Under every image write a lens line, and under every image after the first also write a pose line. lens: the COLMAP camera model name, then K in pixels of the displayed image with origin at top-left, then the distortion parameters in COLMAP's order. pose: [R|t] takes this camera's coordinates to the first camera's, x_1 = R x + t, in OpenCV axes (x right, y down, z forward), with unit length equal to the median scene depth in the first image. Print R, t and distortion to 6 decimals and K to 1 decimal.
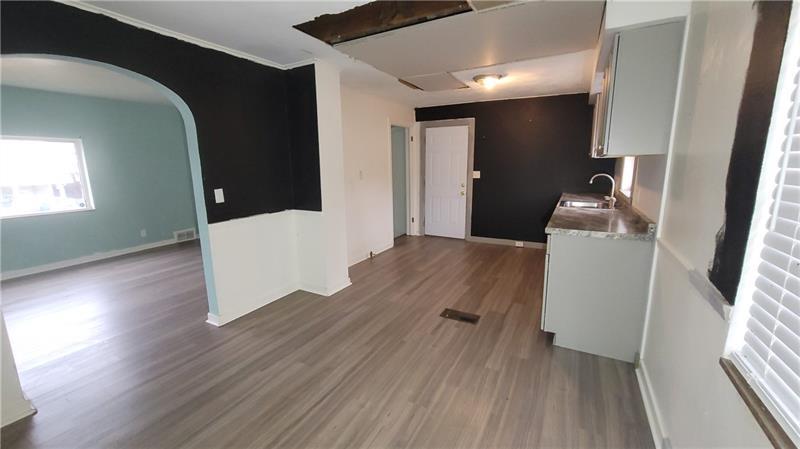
lens RADIAL K [[324.2, 0, 389.9], [0, 324.2, 222.2], [0, 0, 1]] dist [0.000165, 0.000044]
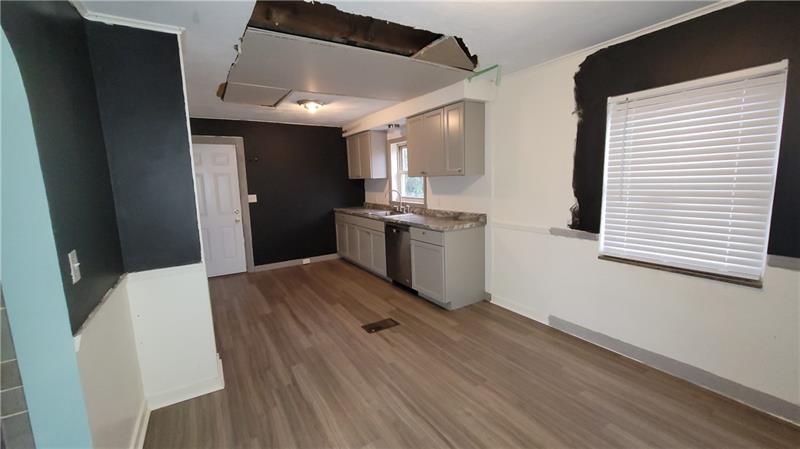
lens RADIAL K [[325.4, 0, 401.2], [0, 325.4, 222.0], [0, 0, 1]] dist [-0.001463, -0.000101]
pose [[0.478092, -0.122967, 0.869659, -0.523673], [0.185817, 0.981899, 0.036686, -0.056860], [-0.858429, 0.144059, 0.492287, 0.304116]]
